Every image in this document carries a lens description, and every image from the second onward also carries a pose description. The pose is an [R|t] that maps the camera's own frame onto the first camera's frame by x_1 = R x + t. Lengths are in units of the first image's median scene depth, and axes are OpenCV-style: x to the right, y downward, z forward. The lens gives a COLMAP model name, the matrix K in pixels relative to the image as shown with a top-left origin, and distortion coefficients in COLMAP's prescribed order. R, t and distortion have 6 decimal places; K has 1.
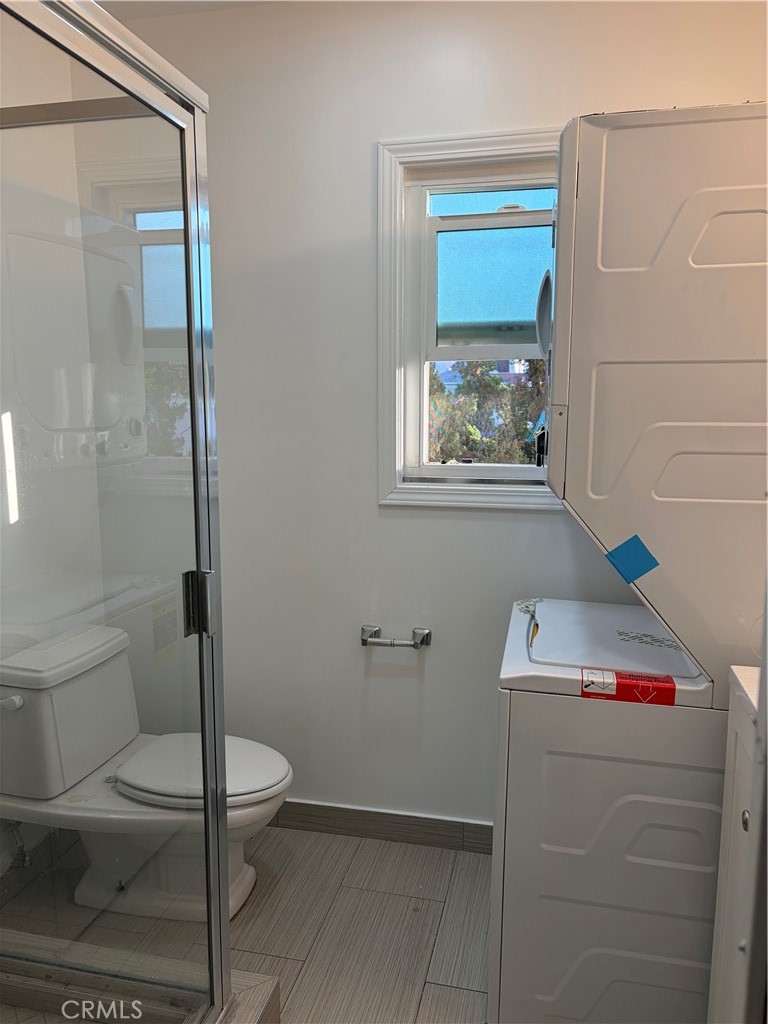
lens RADIAL K [[776.1, 0, 384.0], [0, 776.1, 512.0], [0, 0, 1]] dist [0.062437, -0.068021]
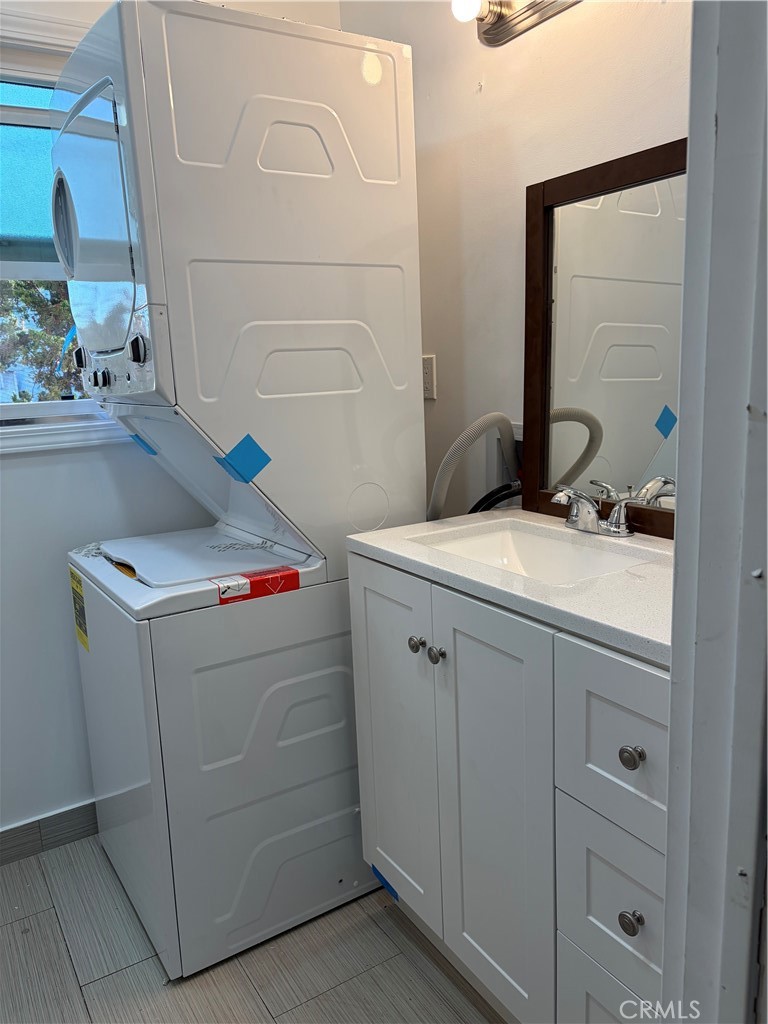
lens RADIAL K [[776.1, 0, 384.0], [0, 776.1, 512.0], [0, 0, 1]] dist [0.062437, -0.068021]
pose [[0.702865, -0.164346, 0.692078, -0.269326], [0.151088, 0.985236, 0.080518, 0.072553], [-0.695093, 0.047971, 0.717318, 0.140159]]
